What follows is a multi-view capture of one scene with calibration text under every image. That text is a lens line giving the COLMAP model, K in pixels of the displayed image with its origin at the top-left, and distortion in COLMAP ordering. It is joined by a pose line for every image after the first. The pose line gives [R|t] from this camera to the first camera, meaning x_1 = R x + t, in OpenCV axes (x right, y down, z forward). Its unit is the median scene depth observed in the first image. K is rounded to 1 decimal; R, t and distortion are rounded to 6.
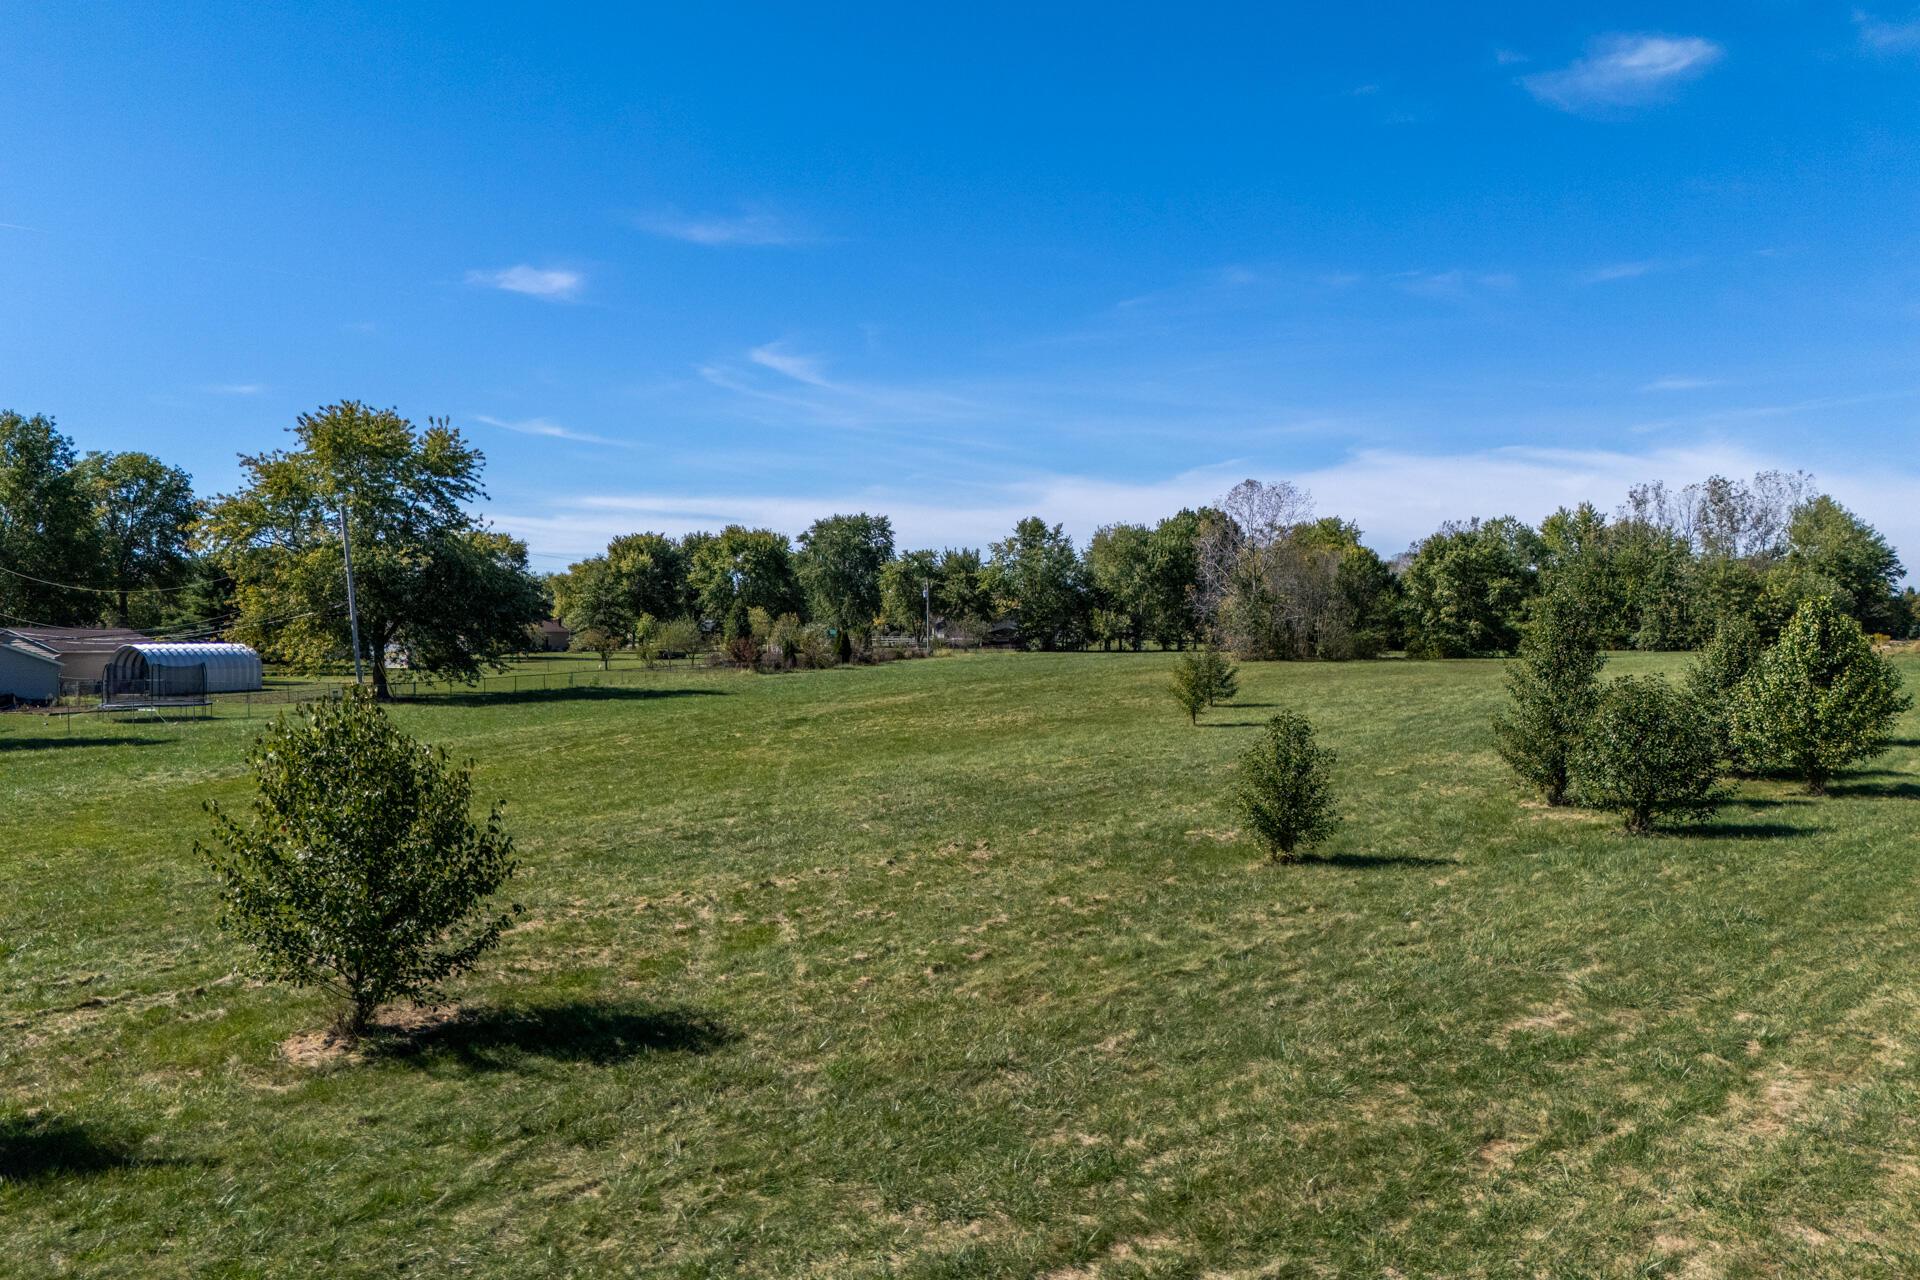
lens RADIAL K [[1409.2, 0, 960.0], [0, 1409.2, 640.0], [0, 0, 1]] dist [0.086823, -0.082382]
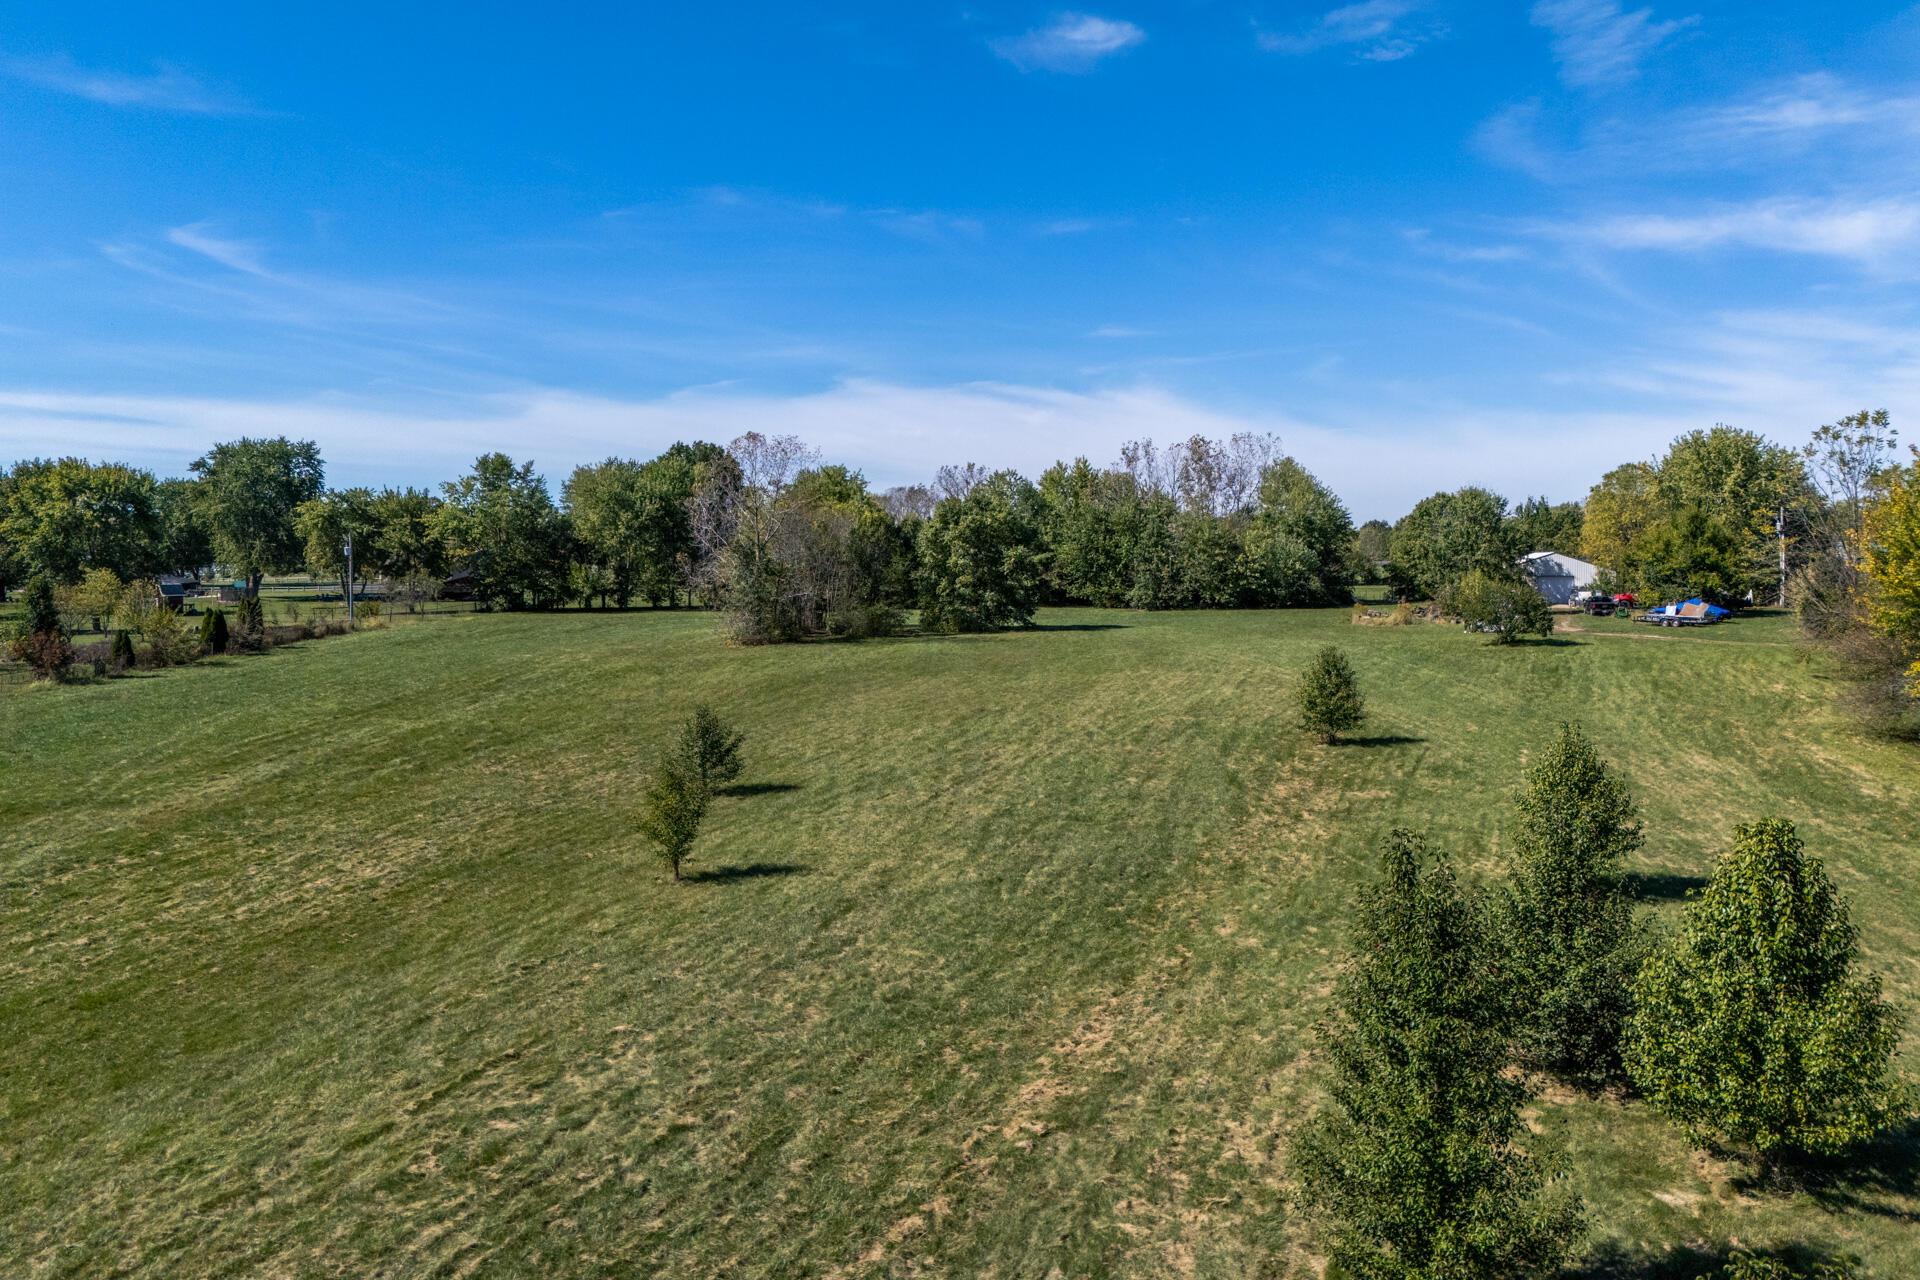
lens RADIAL K [[1386.6, 0, 958.2], [0, 1386.6, 561.8], [0, 0, 1]] dist [0.134919, -0.159978]
pose [[0.938182, -0.005044, 0.346107, 0.021869], [0.003663, 0.999983, 0.004644, -0.027571], [-0.346124, -0.003089, 0.938184, 0.119094]]
